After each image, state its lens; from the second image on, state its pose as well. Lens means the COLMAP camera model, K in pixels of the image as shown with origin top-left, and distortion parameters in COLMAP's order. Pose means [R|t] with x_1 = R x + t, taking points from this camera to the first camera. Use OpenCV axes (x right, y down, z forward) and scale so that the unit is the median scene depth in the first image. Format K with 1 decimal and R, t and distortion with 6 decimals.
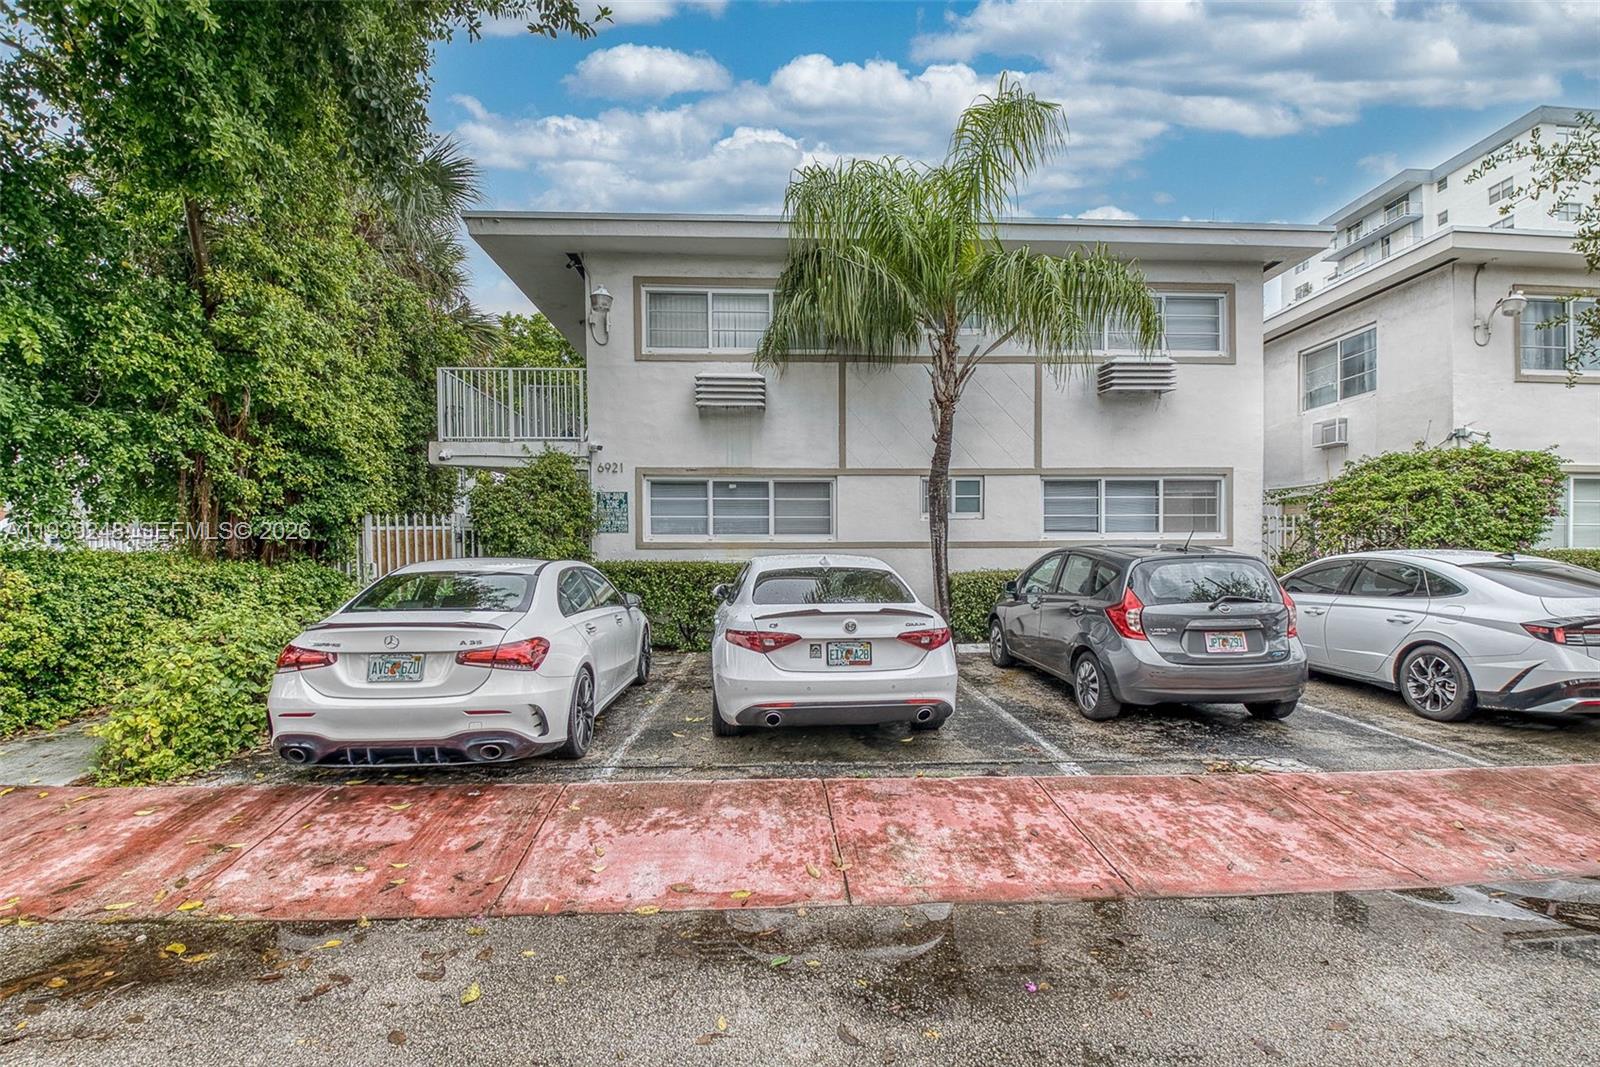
lens RADIAL K [[723.3, 0, 815.6], [0, 723.3, 578.5], [0, 0, 1]] dist [0.031614, -0.039226]
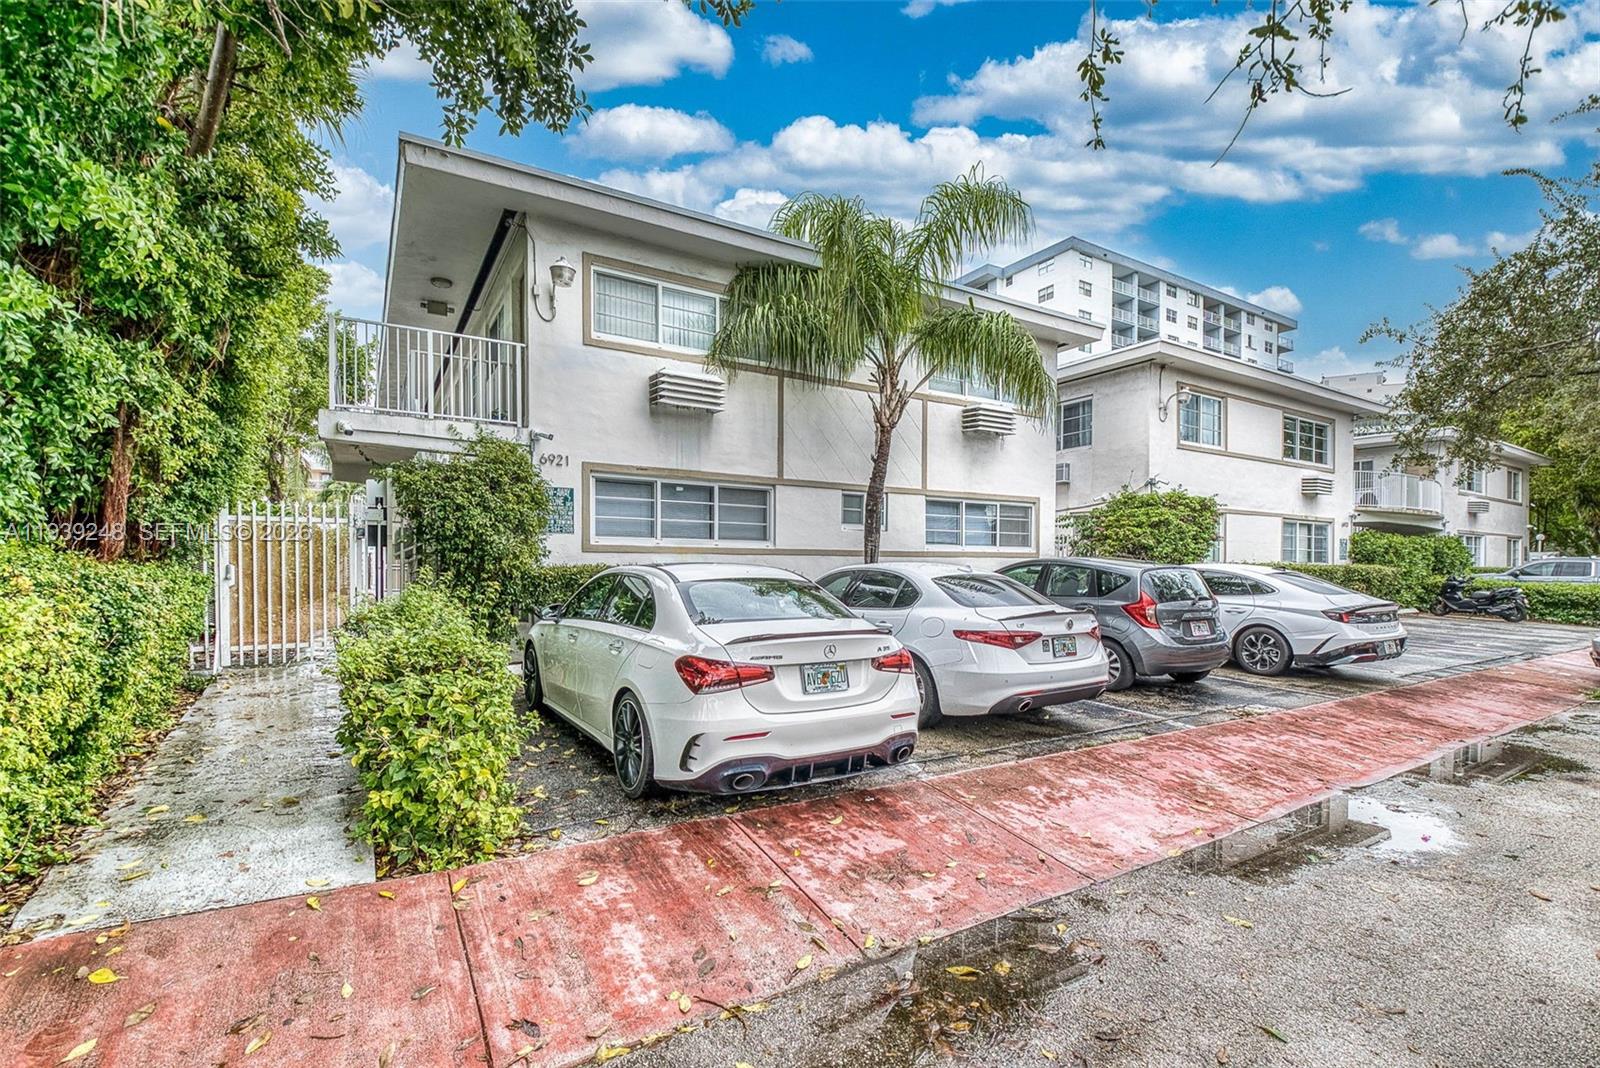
lens RADIAL K [[723.3, 0, 815.6], [0, 723.3, 579.0], [0, 0, 1]] dist [0.031614, -0.039226]
pose [[0.874500, 0.000797, 0.485025, -0.447170], [0.002061, 0.999984, -0.005359, -0.001594], [-0.485021, 0.005686, 0.874484, 0.069582]]
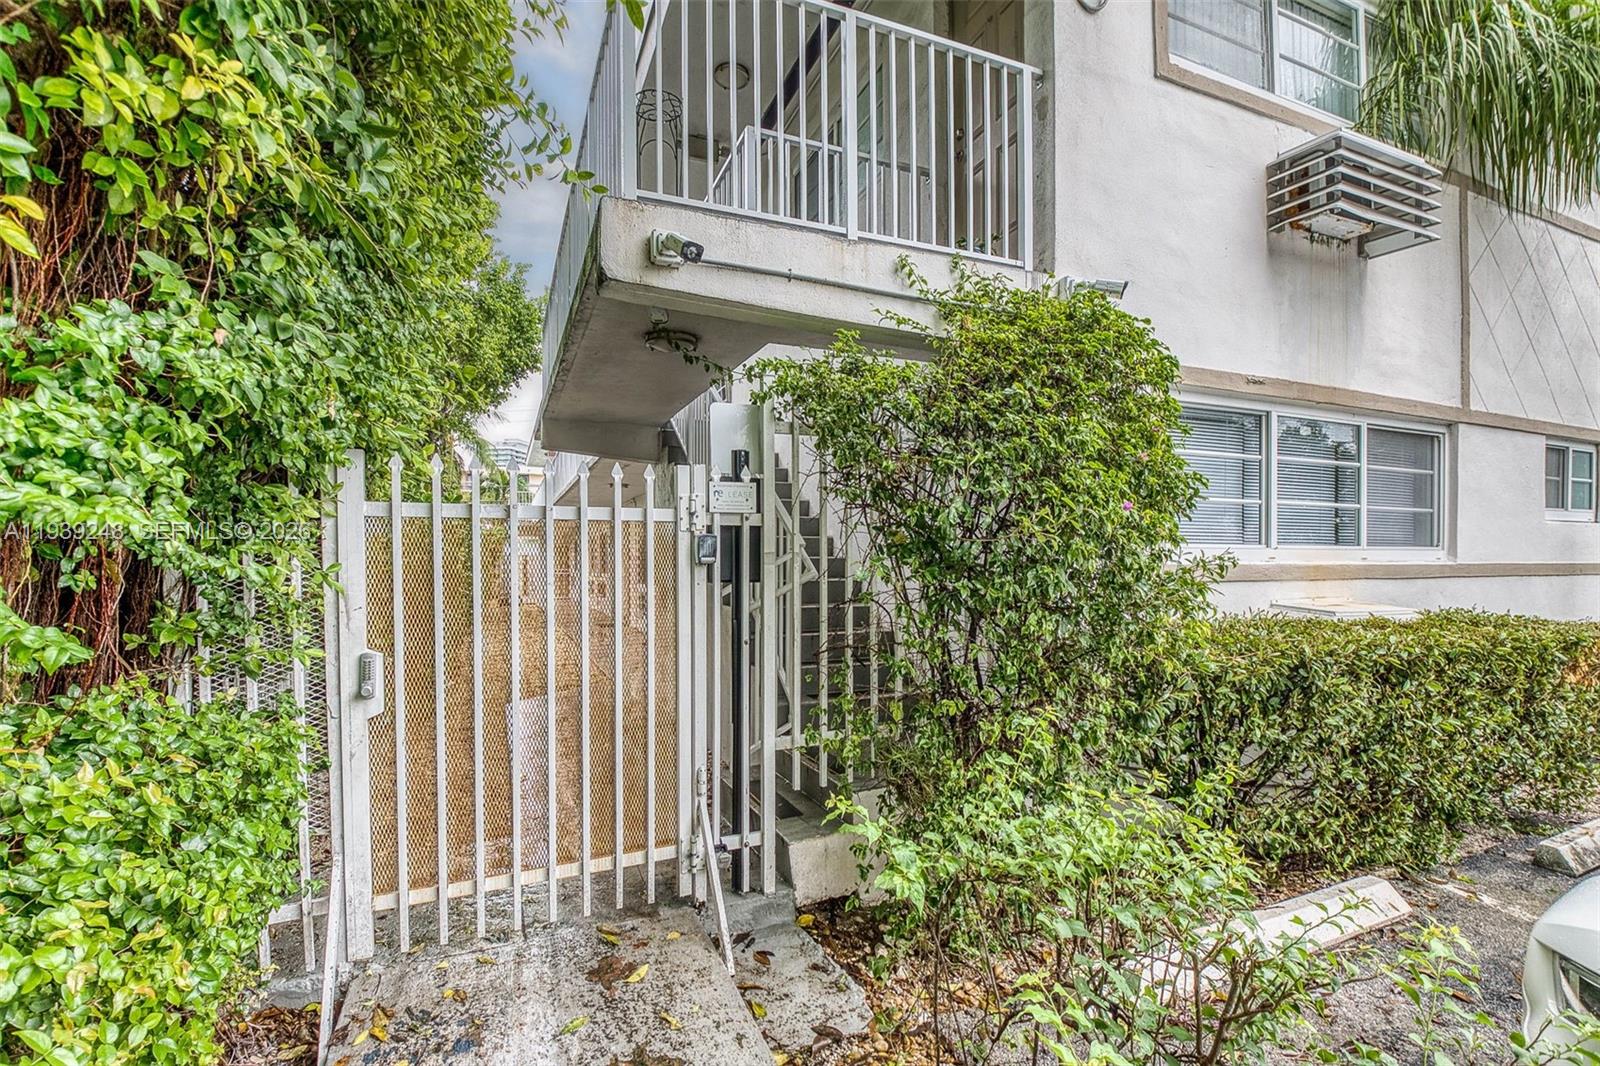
lens RADIAL K [[723.3, 0, 815.6], [0, 723.3, 578.0], [0, 0, 1]] dist [0.031614, -0.039226]
pose [[0.947531, -0.003196, 0.319647, -0.546651], [0.003671, 0.999993, -0.000884, -0.045315], [-0.319642, 0.002011, 0.947536, 0.726217]]
